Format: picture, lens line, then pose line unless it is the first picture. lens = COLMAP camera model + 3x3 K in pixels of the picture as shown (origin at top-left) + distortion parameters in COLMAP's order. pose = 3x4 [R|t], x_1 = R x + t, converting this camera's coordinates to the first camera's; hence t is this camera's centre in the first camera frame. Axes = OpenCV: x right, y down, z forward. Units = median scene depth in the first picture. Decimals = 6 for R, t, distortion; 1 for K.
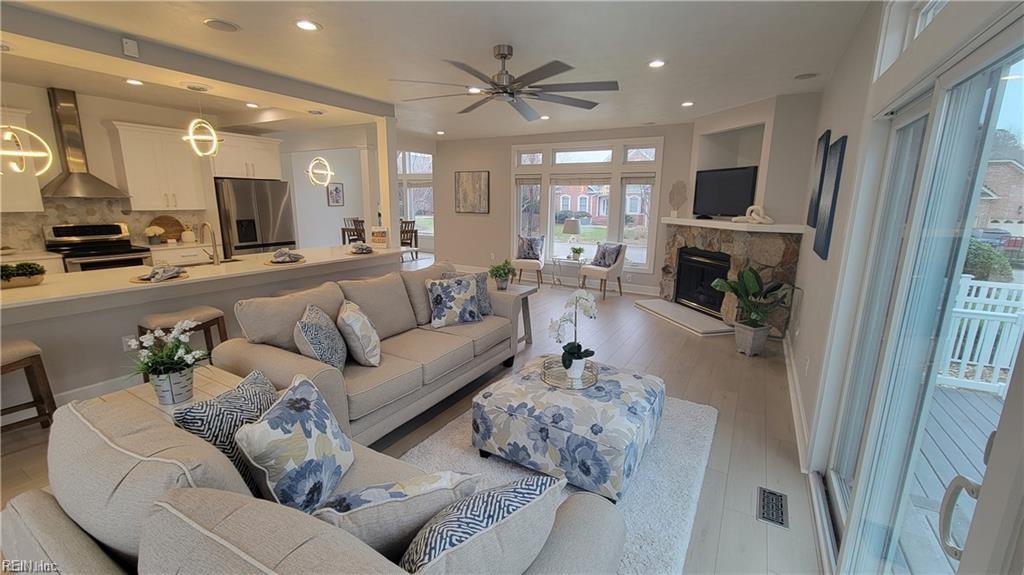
lens RADIAL K [[420.9, 0, 514.2], [0, 420.9, 286.4], [0, 0, 1]] dist [0.001856, 0.000469]
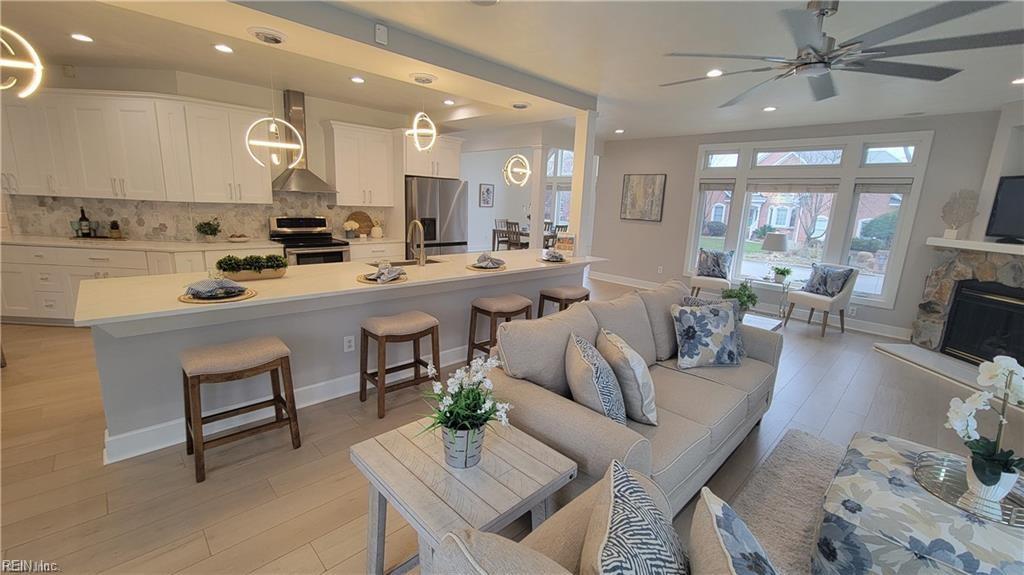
lens RADIAL K [[420.9, 0, 514.2], [0, 420.9, 286.4], [0, 0, 1]] dist [0.001856, 0.000469]
pose [[0.963385, 0.082342, -0.255164, -0.195309], [-0.085044, 0.996377, 0.000443, -0.017182], [0.254277, 0.021273, 0.966898, 0.102612]]
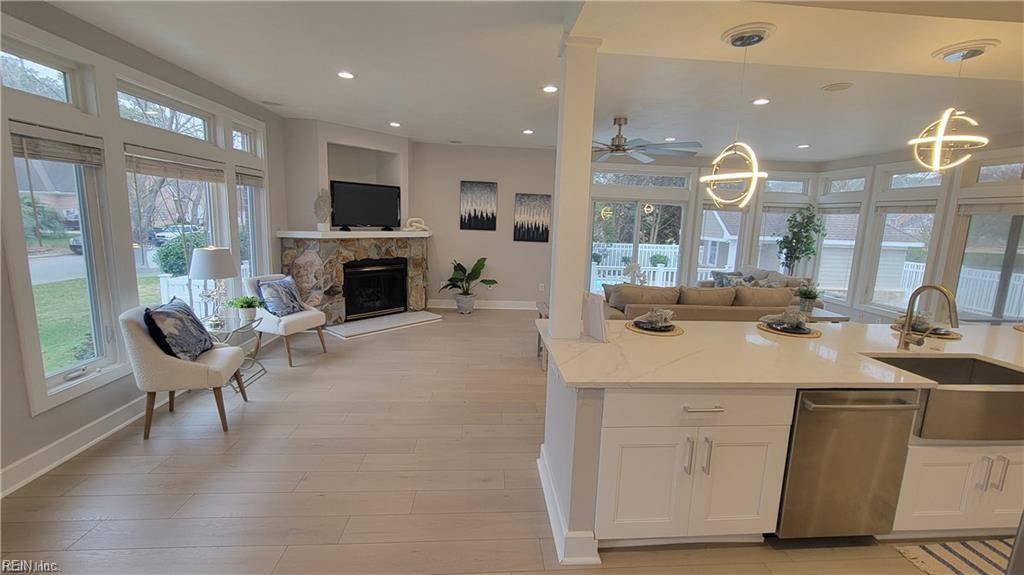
lens RADIAL K [[420.9, 0, 514.2], [0, 420.9, 286.4], [0, 0, 1]] dist [0.001856, 0.000469]
pose [[-0.558050, -0.159439, 0.814346, -0.668666], [0.132307, 0.951717, 0.277001, -0.289779], [-0.819192, 0.262324, -0.510010, 1.369695]]
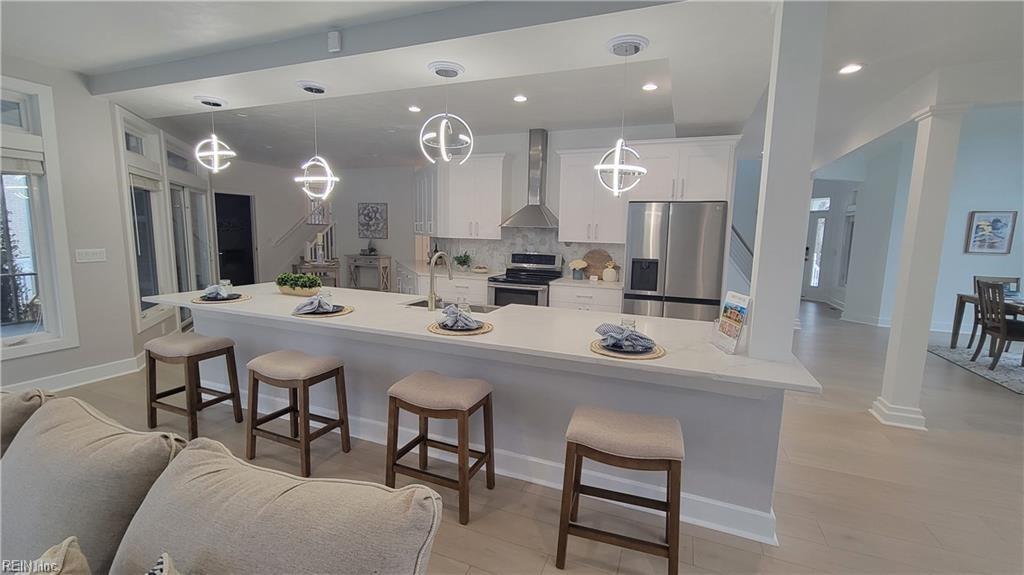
lens RADIAL K [[416.0, 0, 512.0], [0, 416.0, 287.5], [0, 0, 1]] dist [-0.020862, 0.000052]
pose [[0.155173, 0.137198, -0.978314, 0.004515], [-0.220038, 0.970232, 0.101163, -0.150162], [0.963070, 0.199568, 0.180742, 0.742705]]
